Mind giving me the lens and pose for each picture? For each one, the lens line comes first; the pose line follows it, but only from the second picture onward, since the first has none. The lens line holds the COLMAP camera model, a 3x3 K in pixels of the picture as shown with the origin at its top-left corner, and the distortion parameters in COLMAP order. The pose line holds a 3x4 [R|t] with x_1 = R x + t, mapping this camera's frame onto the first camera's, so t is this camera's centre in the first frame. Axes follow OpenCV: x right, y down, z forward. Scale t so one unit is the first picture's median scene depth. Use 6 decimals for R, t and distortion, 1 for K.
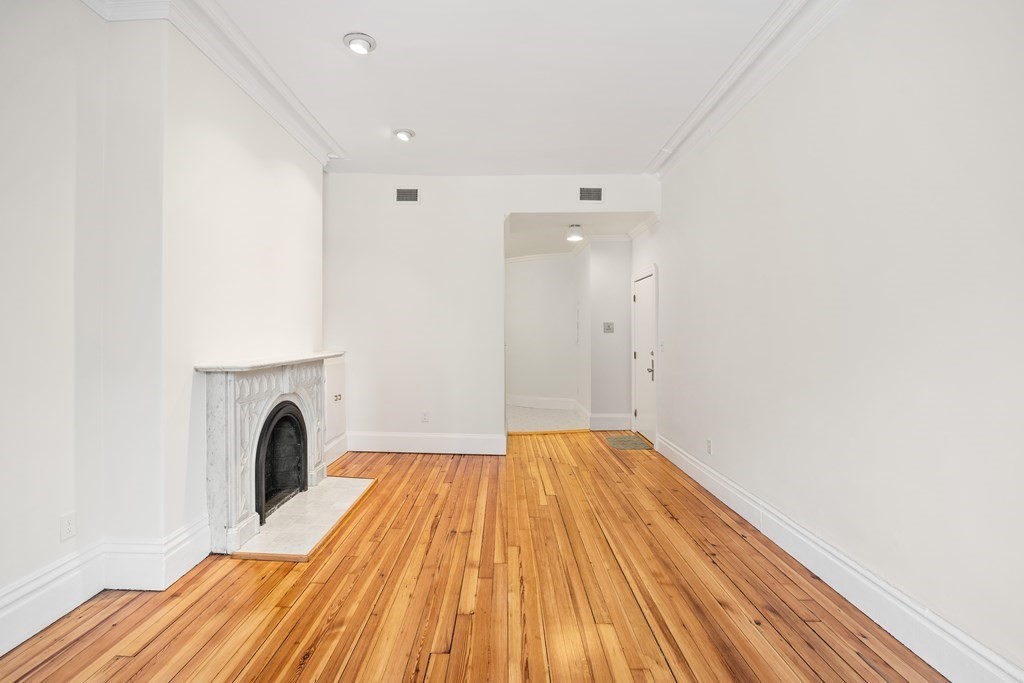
lens RADIAL K [[467.3, 0, 510.8], [0, 467.3, 341.0], [0, 0, 1]] dist [-0.004372, -0.000024]
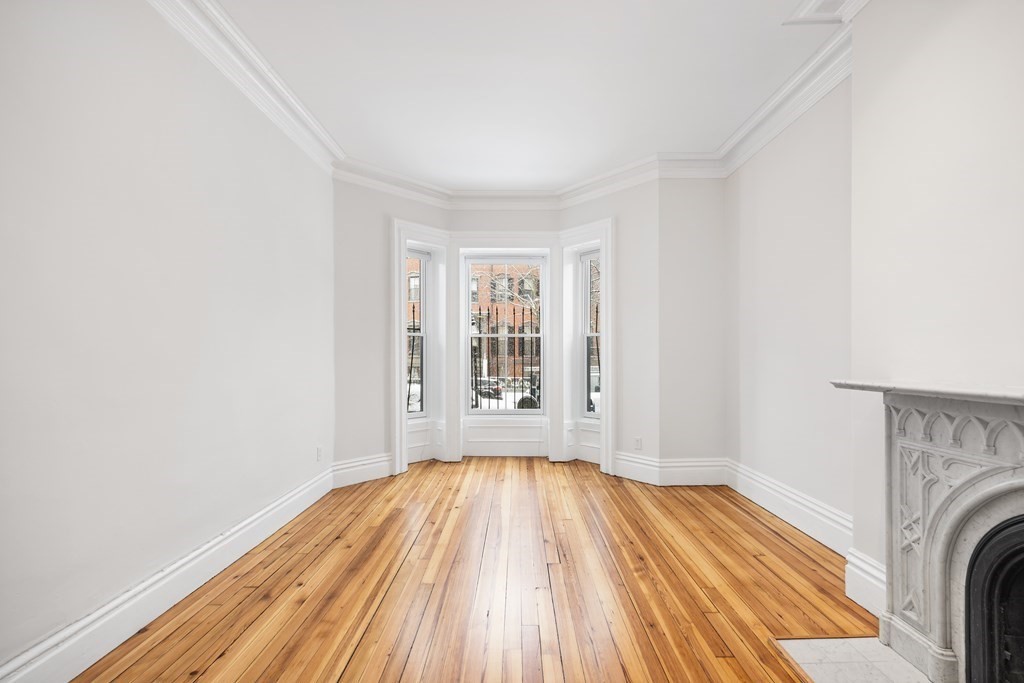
lens RADIAL K [[413.4, 0, 513.9], [0, 413.4, 344.5], [0, 0, 1]] dist [-0.000223, -0.000011]
pose [[-0.999830, 0.006516, 0.017259, -0.045606], [0.006394, 0.999954, -0.007116, -0.006903], [-0.017304, -0.007005, -0.999826, 1.974787]]
